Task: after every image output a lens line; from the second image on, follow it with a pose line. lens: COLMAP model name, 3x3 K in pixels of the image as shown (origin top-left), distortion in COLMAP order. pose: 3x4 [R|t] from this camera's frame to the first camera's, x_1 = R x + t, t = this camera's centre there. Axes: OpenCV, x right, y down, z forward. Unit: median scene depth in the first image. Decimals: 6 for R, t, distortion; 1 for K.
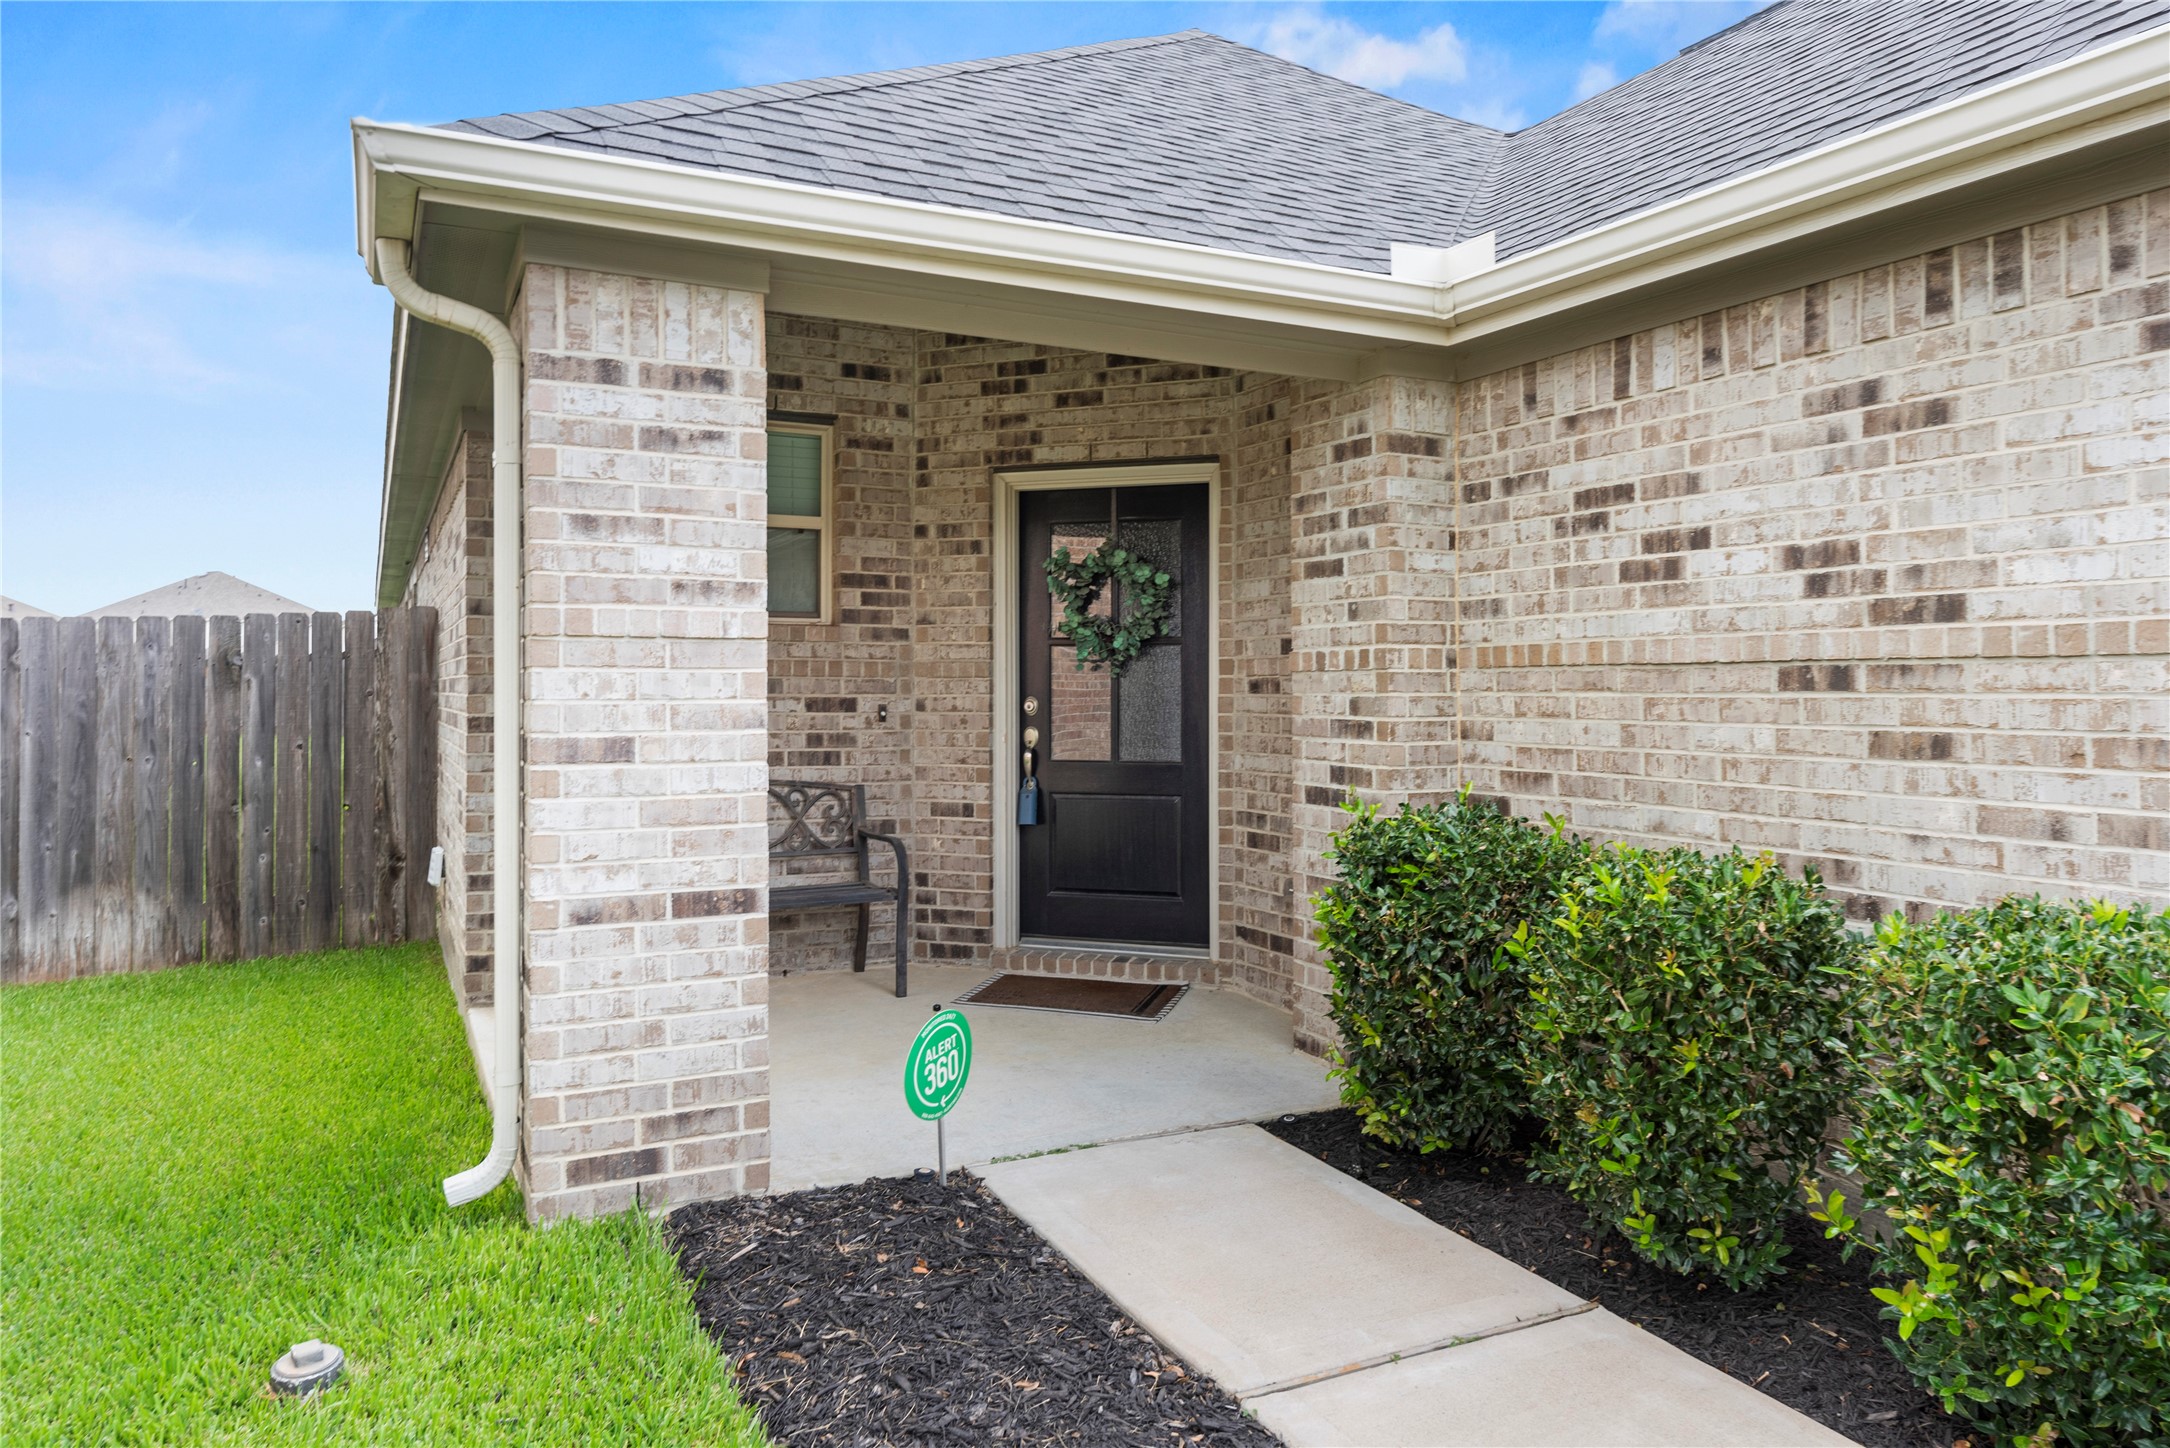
lens RADIAL K [[1423.5, 0, 1080.0], [0, 1423.5, 671.3], [0, 0, 1]] dist [-0.002522, 0.001964]
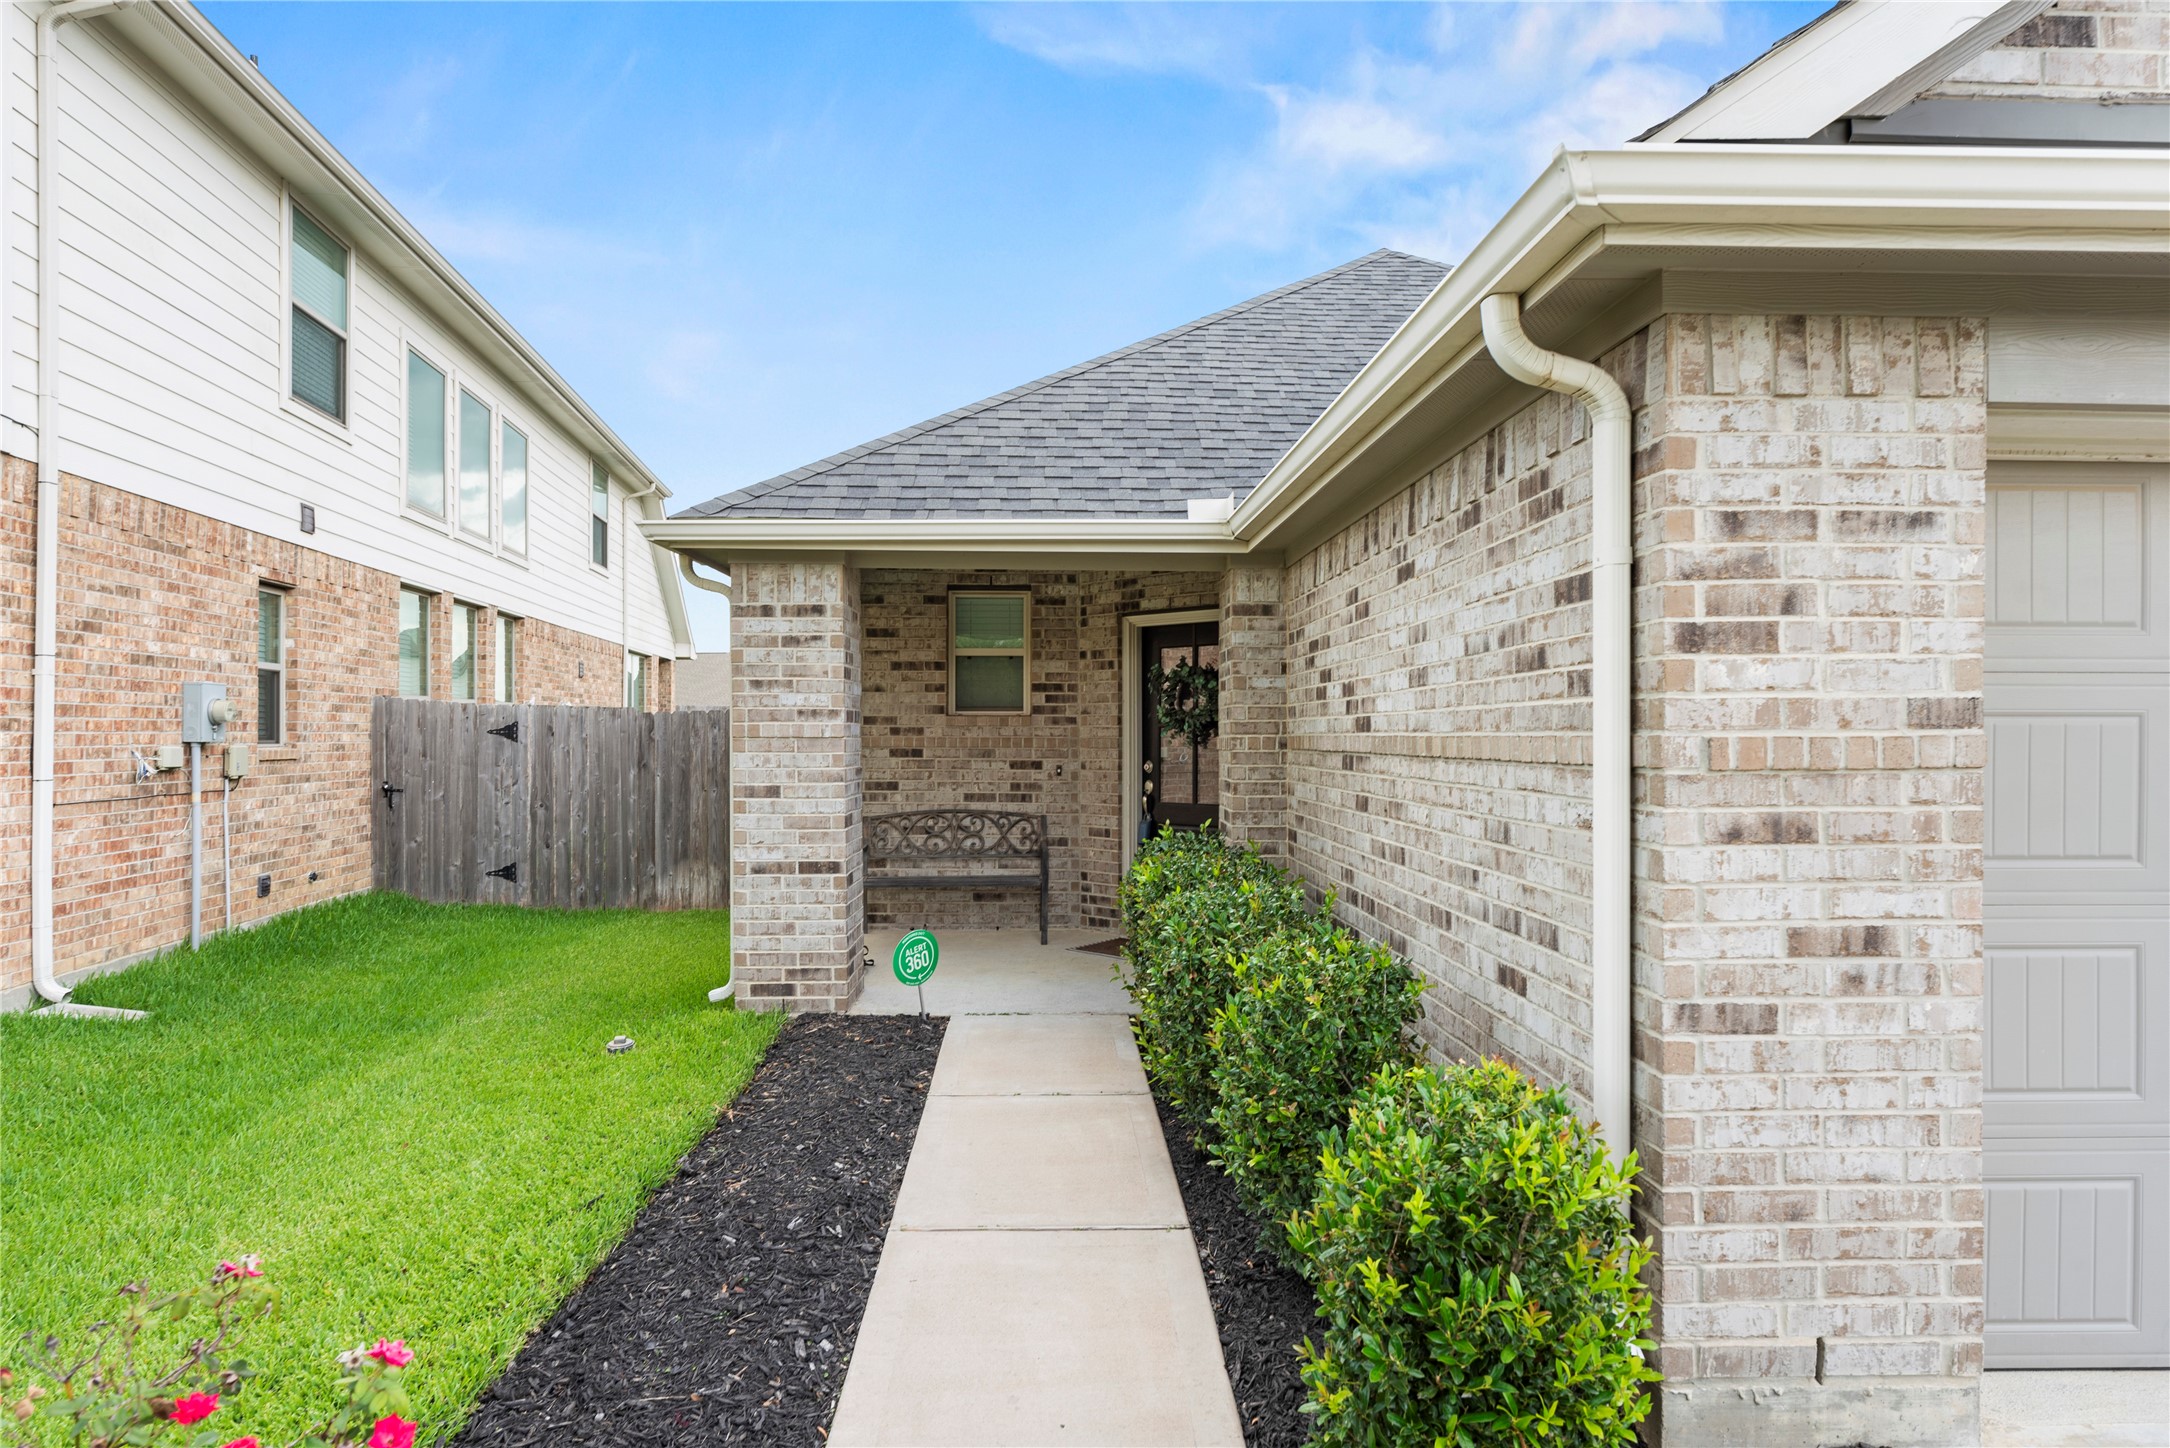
lens RADIAL K [[1277.5, 0, 1087.1], [0, 1277.5, 735.6], [0, 0, 1]] dist [-0.003281, 0.000209]
pose [[0.907271, 0.000428, -0.420546, 0.521977], [0.004754, 0.999925, 0.011272, -0.027097], [0.420519, -0.012226, 0.907201, -0.299873]]
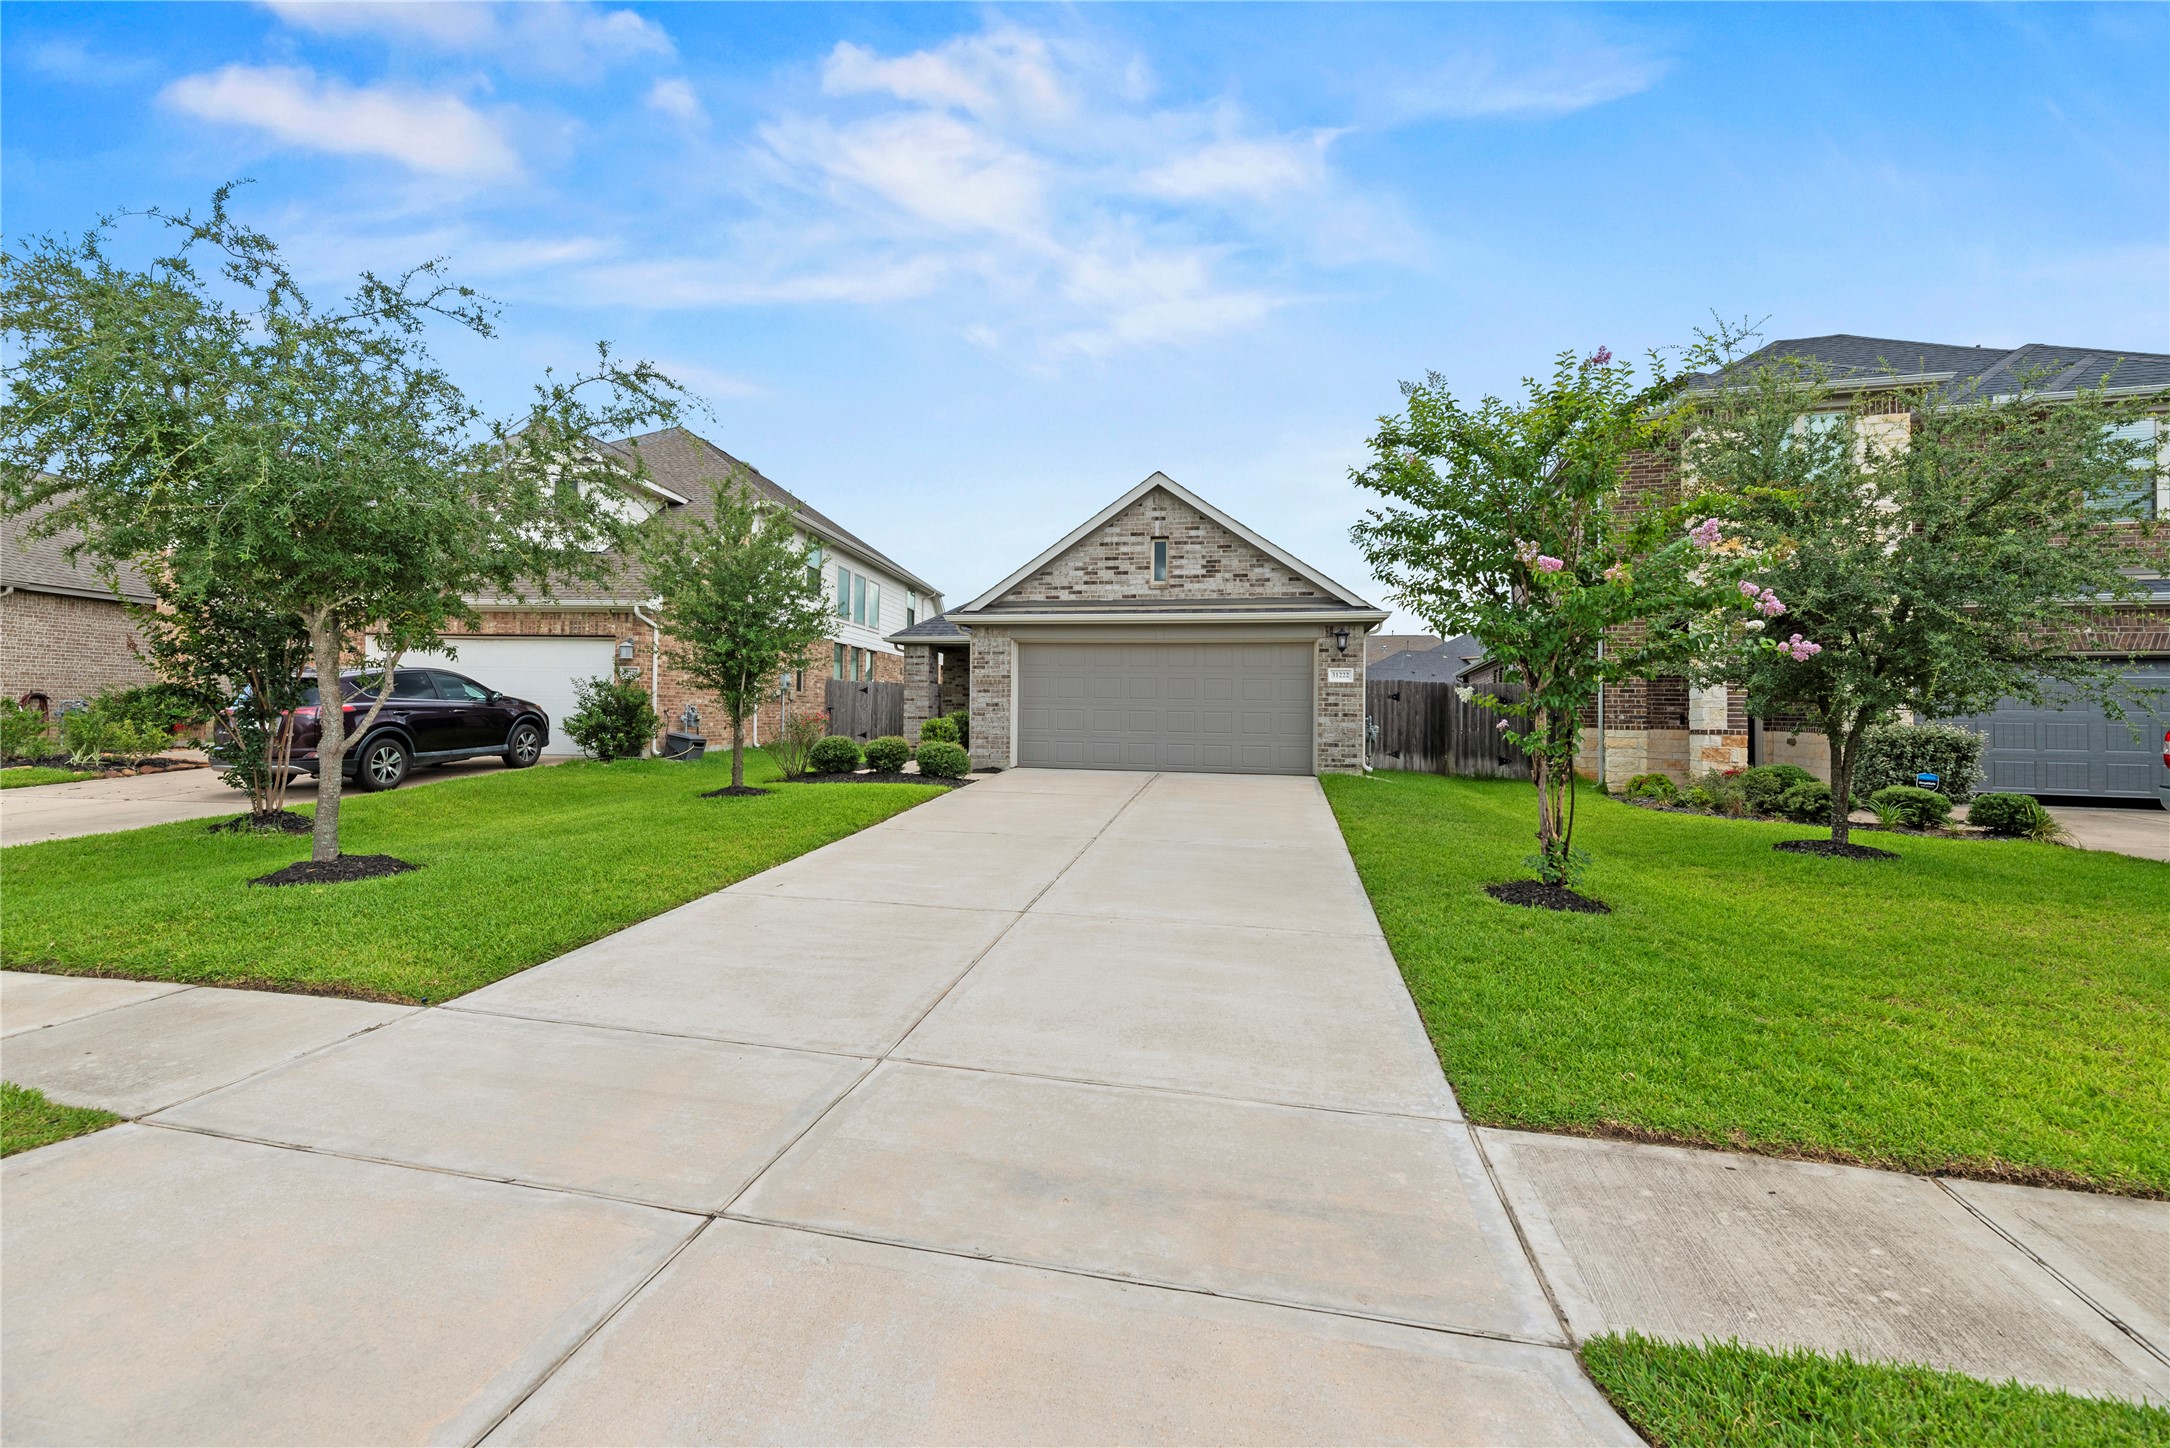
lens RADIAL K [[929.1, 0, 1077.3], [0, 929.1, 677.1], [0, 0, 1]] dist [0.000518, 0.000385]
pose [[0.779855, -0.014443, -0.625794, 2.409535], [-0.008564, 0.999394, -0.033739, 0.060293], [0.625902, 0.031671, 0.779258, -1.685461]]
